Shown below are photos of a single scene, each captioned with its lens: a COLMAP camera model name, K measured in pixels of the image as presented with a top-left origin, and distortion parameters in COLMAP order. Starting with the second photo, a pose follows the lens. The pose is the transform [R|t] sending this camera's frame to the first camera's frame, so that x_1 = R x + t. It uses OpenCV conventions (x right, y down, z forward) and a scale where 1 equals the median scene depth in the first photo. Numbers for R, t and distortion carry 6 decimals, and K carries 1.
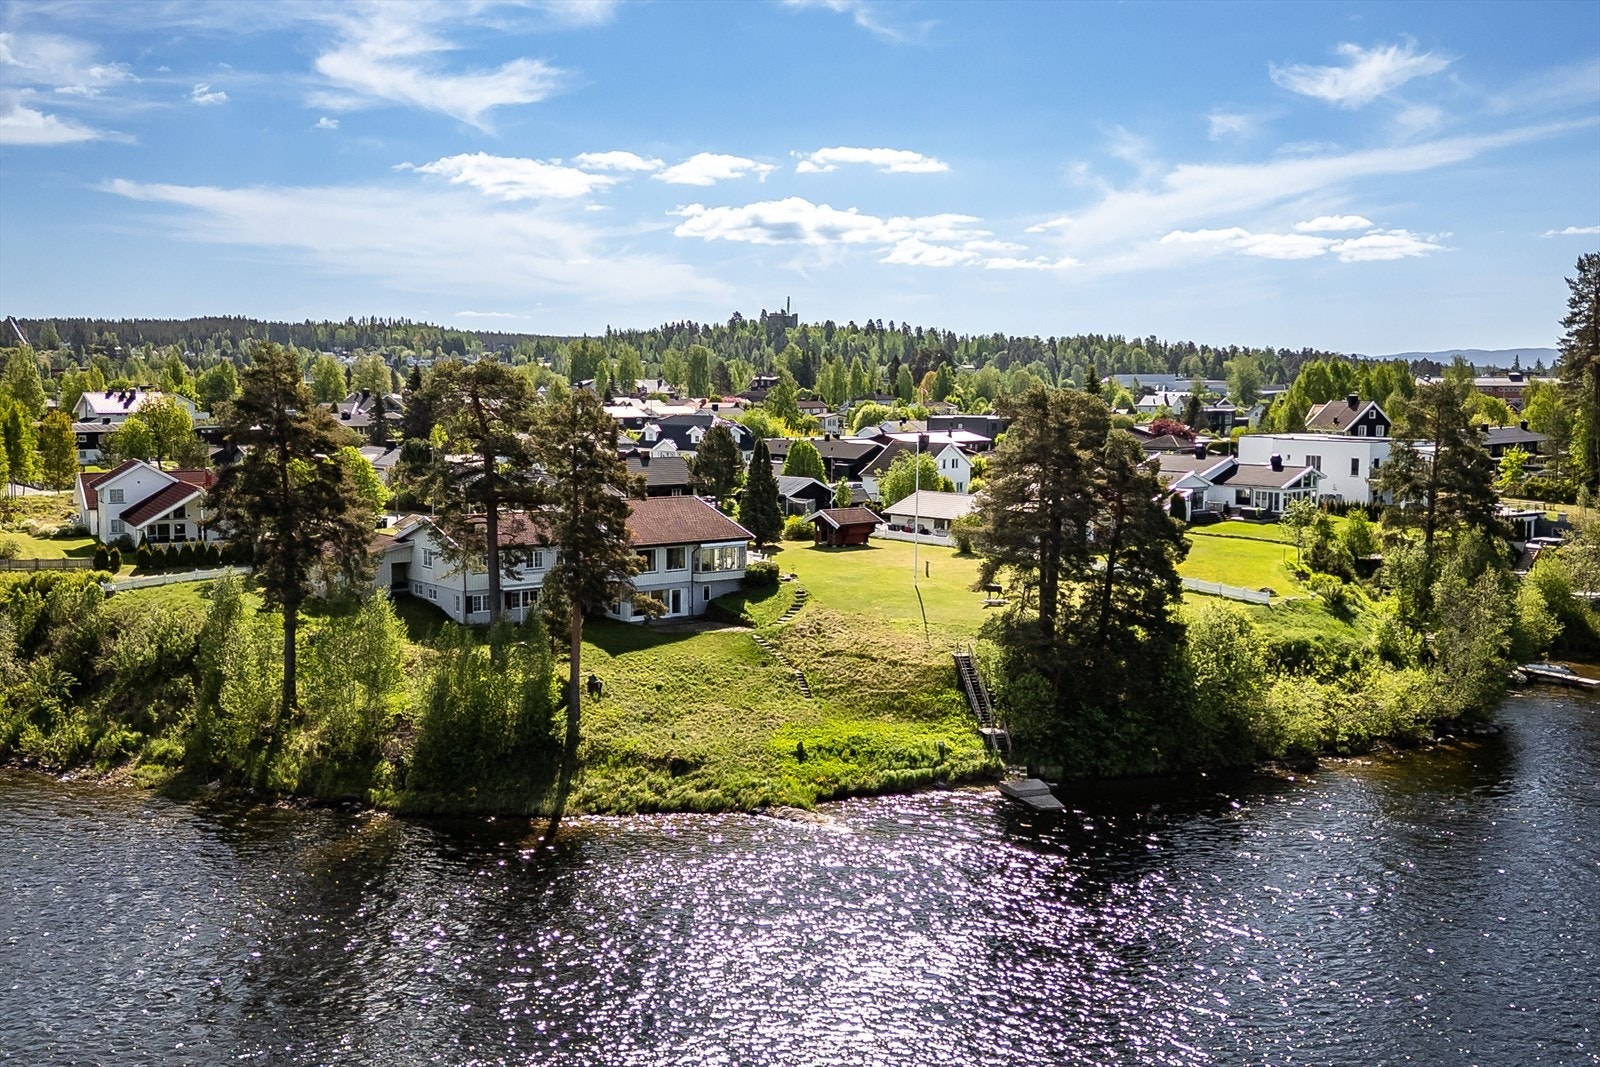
lens RADIAL K [[1603.9, 0, 801.9], [0, 1603.9, 553.2], [0, 0, 1]] dist [0.168954, -0.355316]
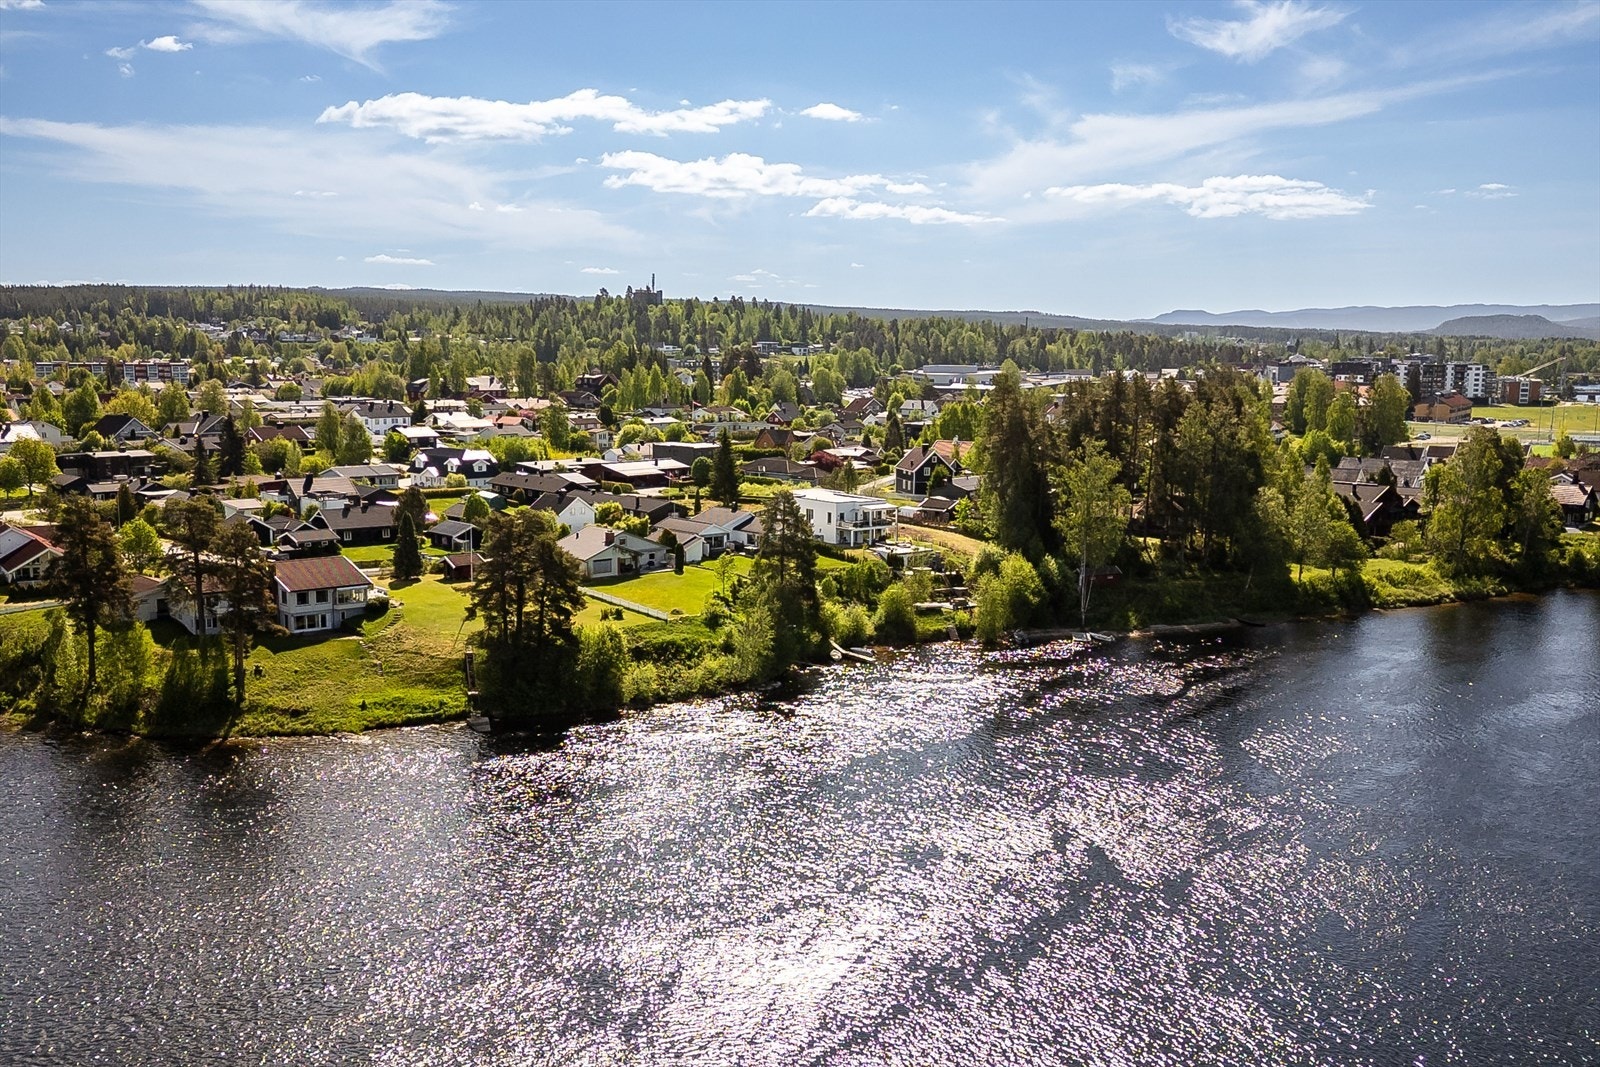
lens RADIAL K [[1684.1, 0, 802.6], [0, 1684.1, 627.4], [0, 0, 1]] dist [0.142758, -0.217713]
pose [[0.999339, -0.004544, 0.036078, 0.367361], [0.001862, 0.997254, 0.074039, -0.096851], [-0.036315, -0.073923, 0.996603, -0.846365]]
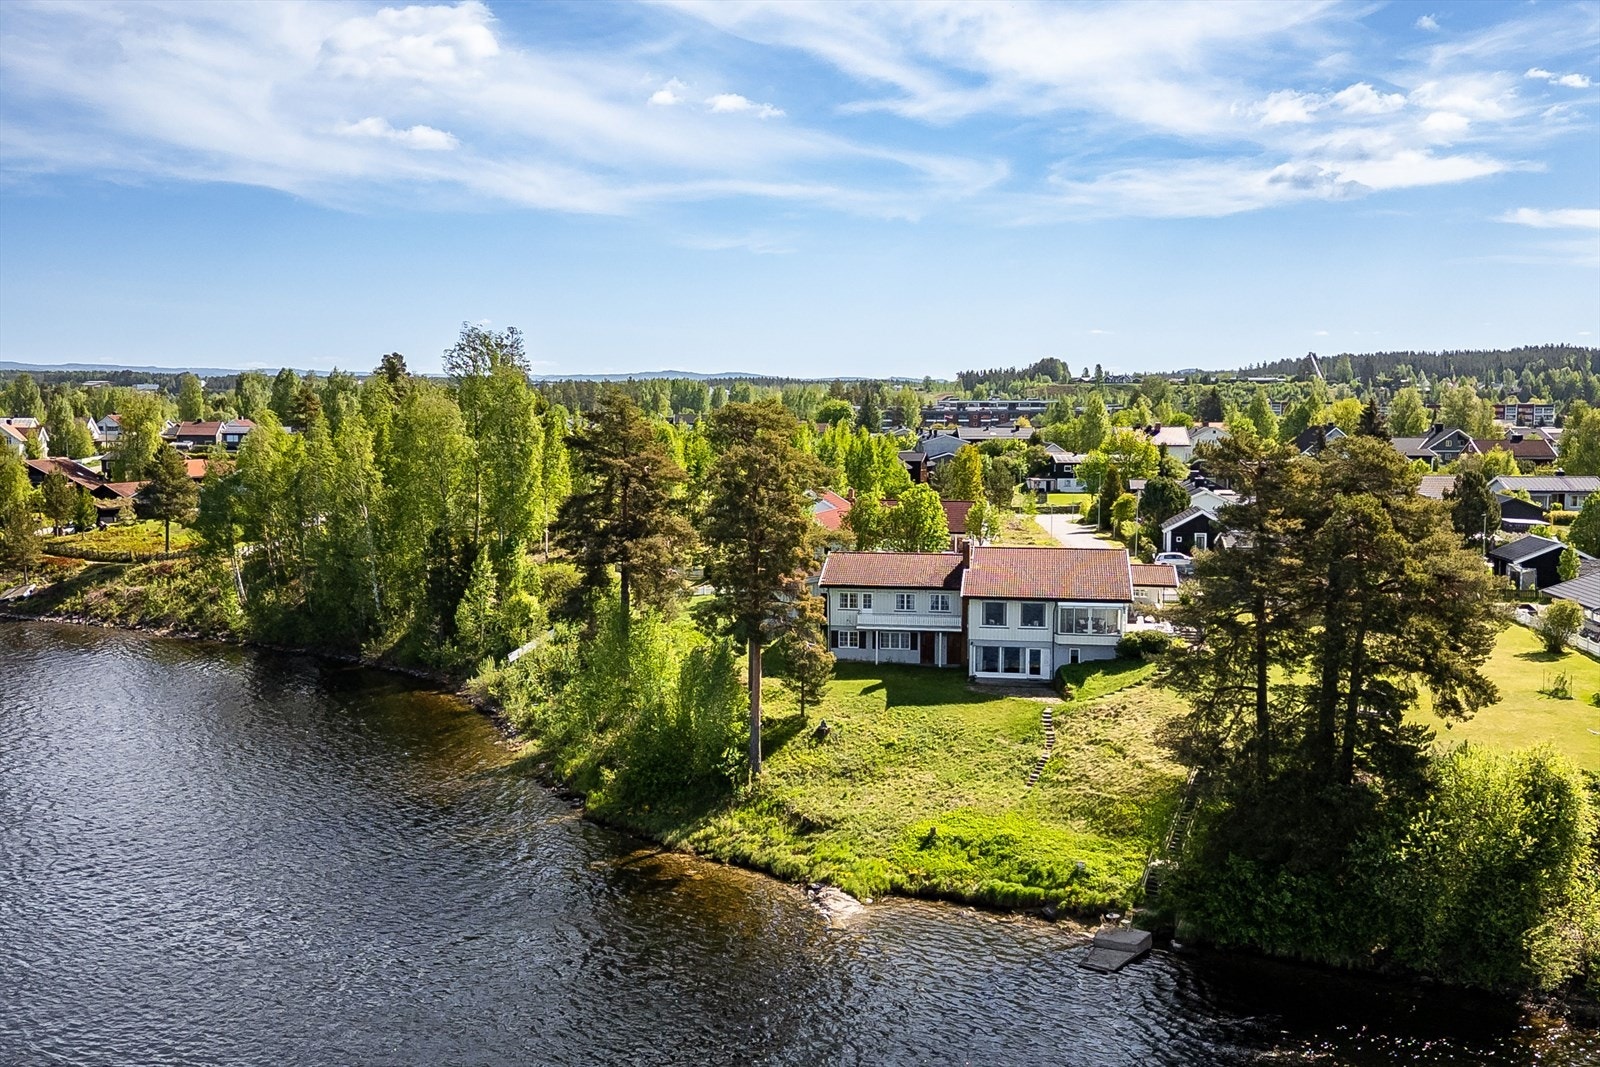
lens RADIAL K [[1603.9, 0, 801.9], [0, 1603.9, 553.2], [0, 0, 1]] dist [0.168954, -0.355316]
pose [[0.683634, 0.067142, -0.726730, 0.480096], [-0.080340, 0.996631, 0.016503, -0.035279], [0.725389, 0.047103, 0.686725, 0.264663]]
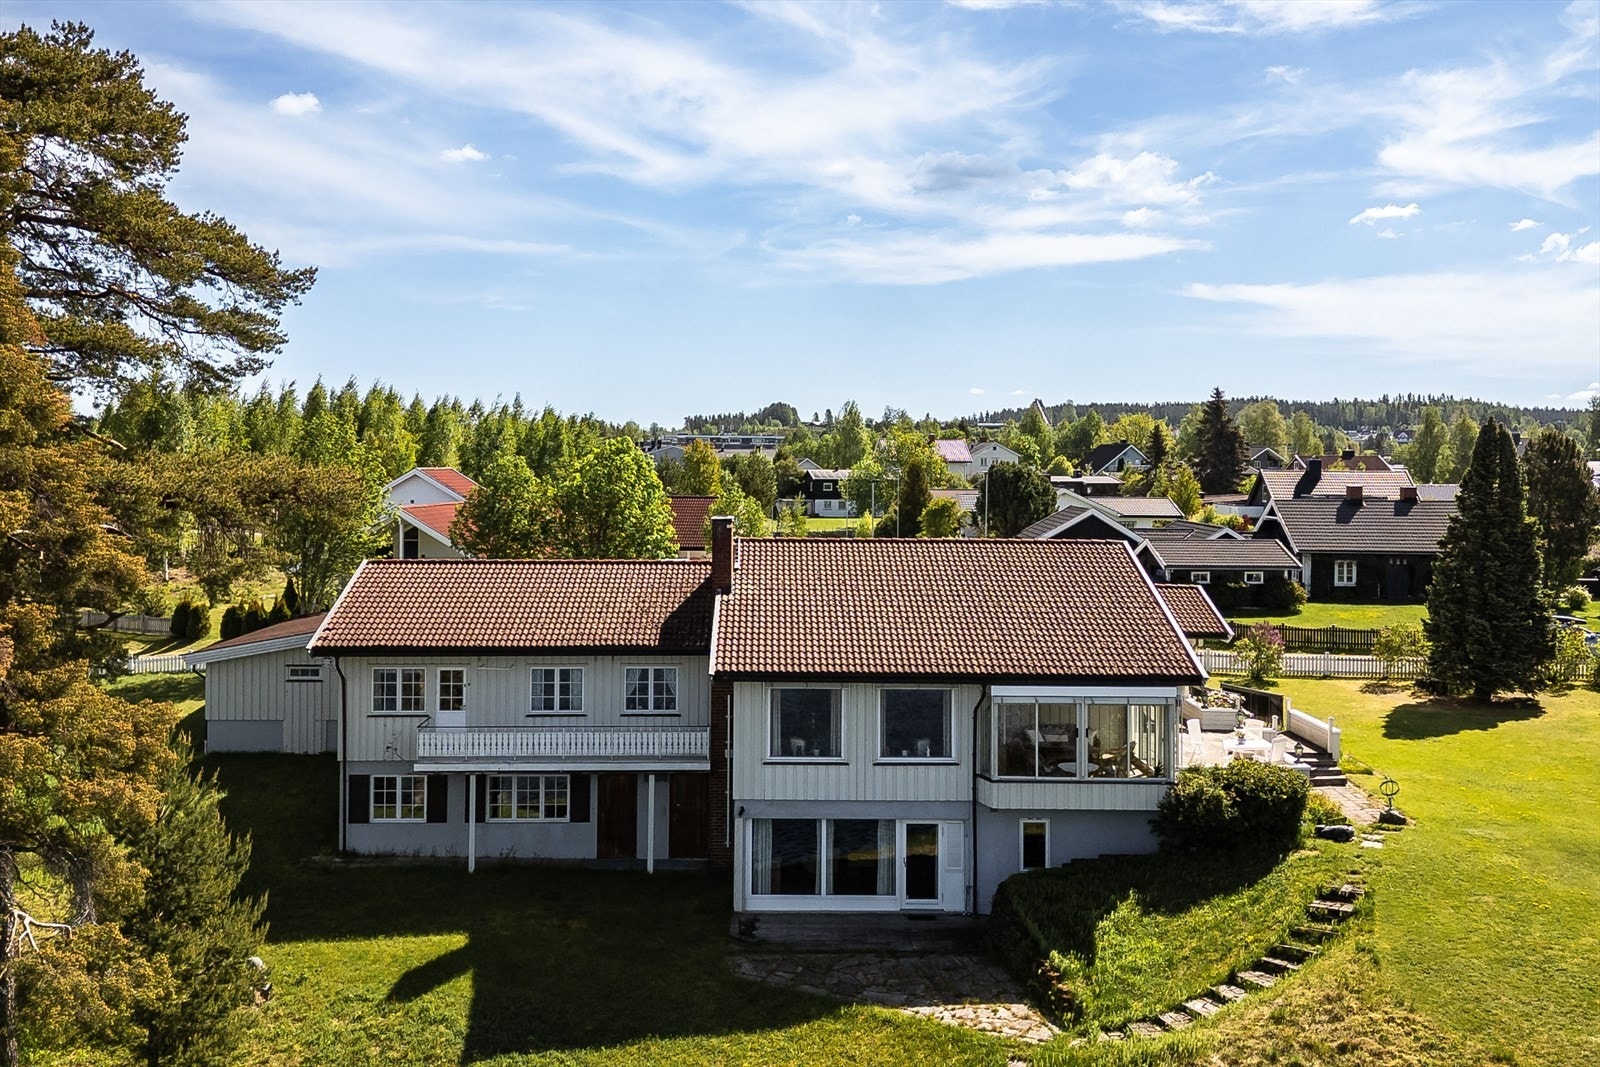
lens RADIAL K [[1574.5, 0, 796.2], [0, 1574.5, 389.5], [0, 0, 1]] dist [0.041495, -0.011315]
pose [[0.795064, -0.026897, -0.605929, 0.091121], [-0.068155, 0.988727, -0.133319, -0.018459], [0.602684, 0.147294, 0.784268, 0.707899]]
